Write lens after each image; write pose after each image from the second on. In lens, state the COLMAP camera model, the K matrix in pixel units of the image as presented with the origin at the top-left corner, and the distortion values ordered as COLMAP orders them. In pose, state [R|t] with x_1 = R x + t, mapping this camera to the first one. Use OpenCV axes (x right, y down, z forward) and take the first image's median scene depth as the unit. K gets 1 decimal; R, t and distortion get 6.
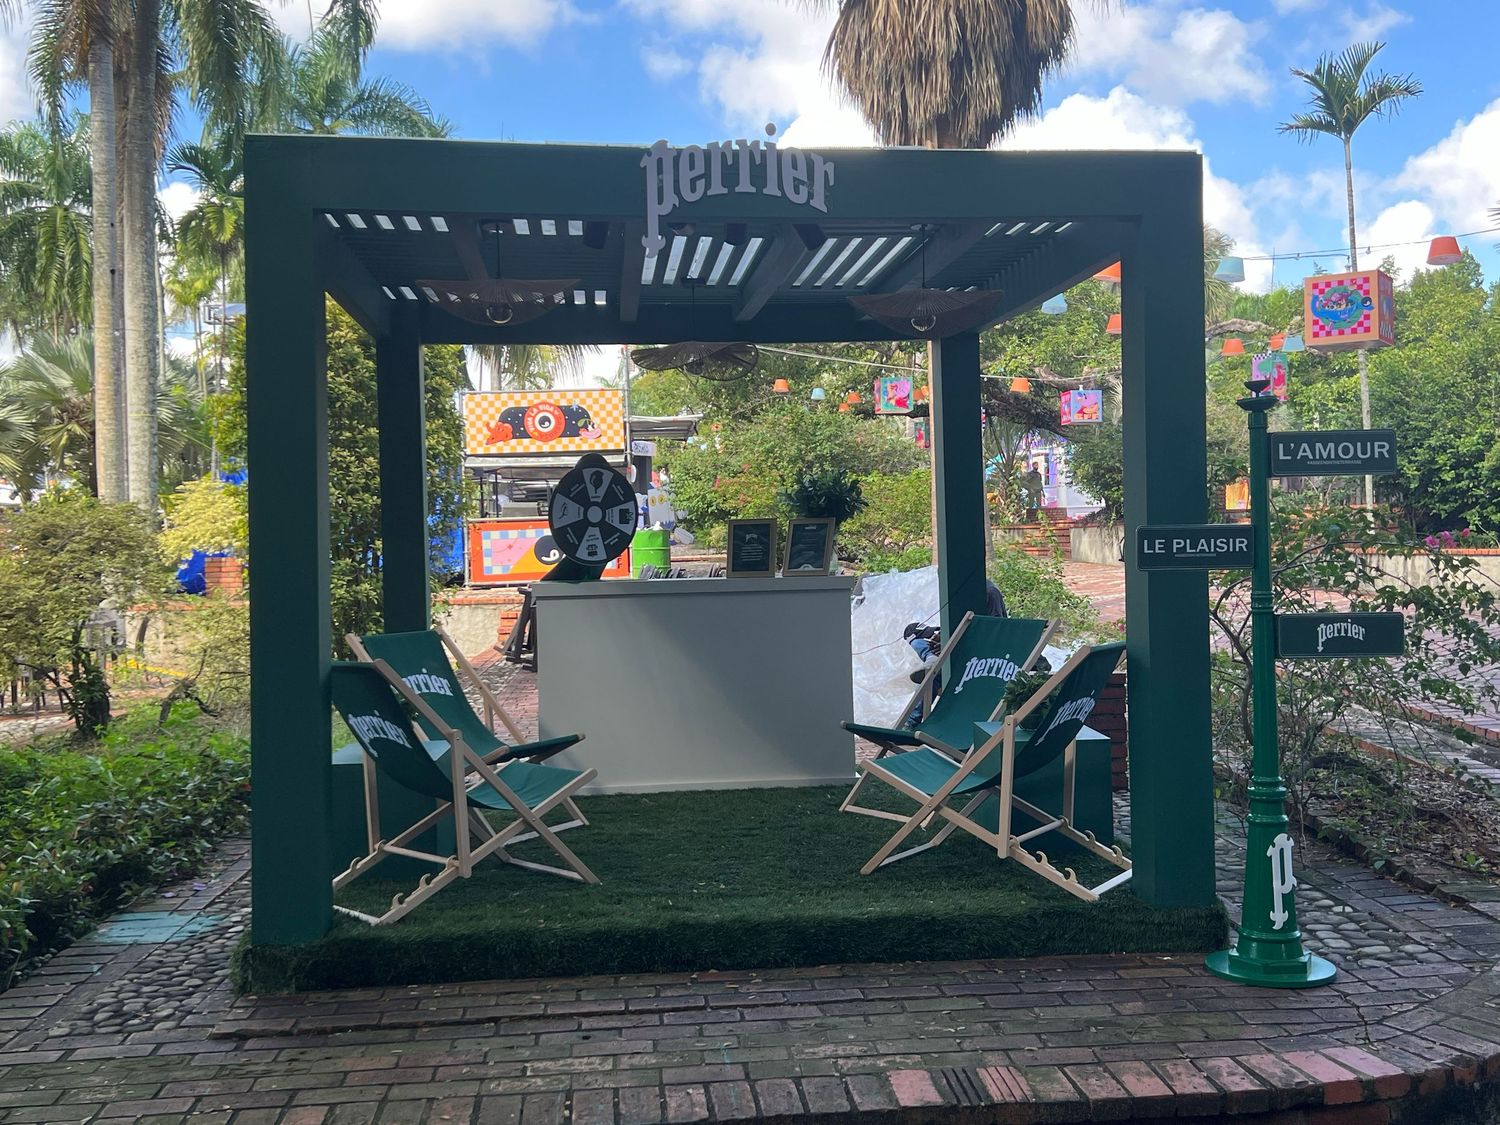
lens RADIAL K [[1499.9, 0, 750.0], [0, 1499.9, 562.5], [0, 0, 1]] dist [0.136967, -0.008617]
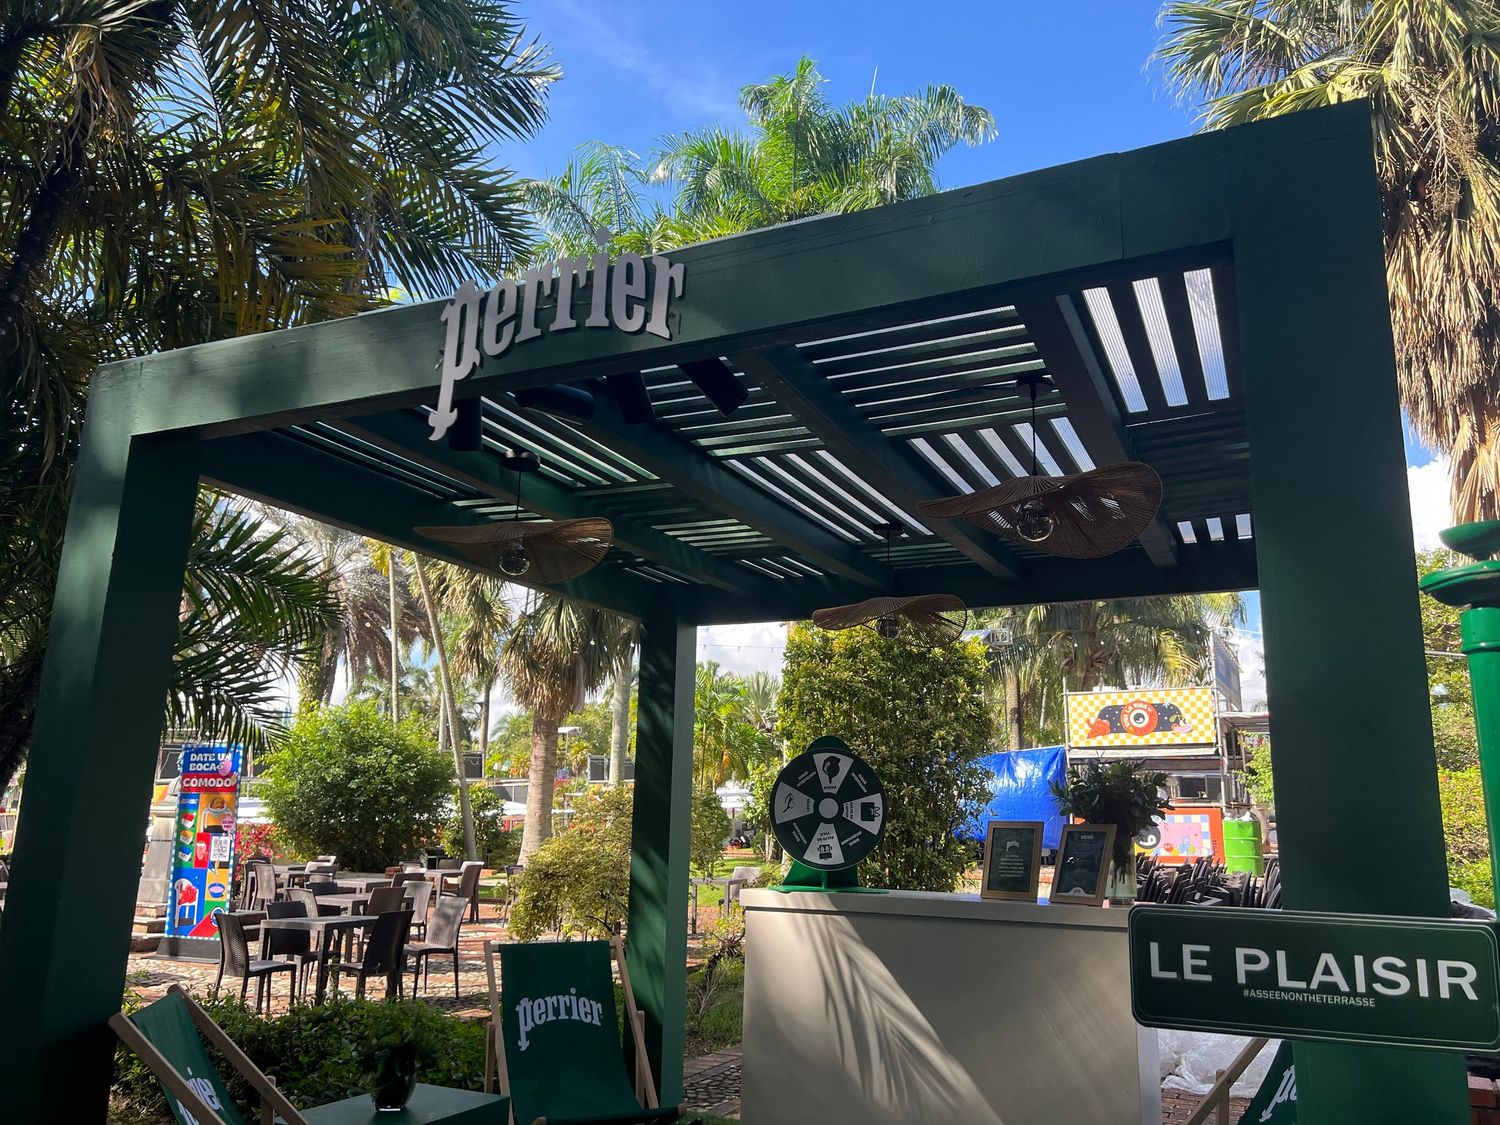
lens RADIAL K [[1120.0, 0, 750.0], [0, 1120.0, 562.5], [0, 0, 1]] dist [0.038896, -0.005919]
pose [[0.851955, -0.081157, -0.517288, 0.062514], [-0.042039, 0.974125, -0.222067, -0.007649], [0.521925, 0.210937, 0.826499, 0.130360]]
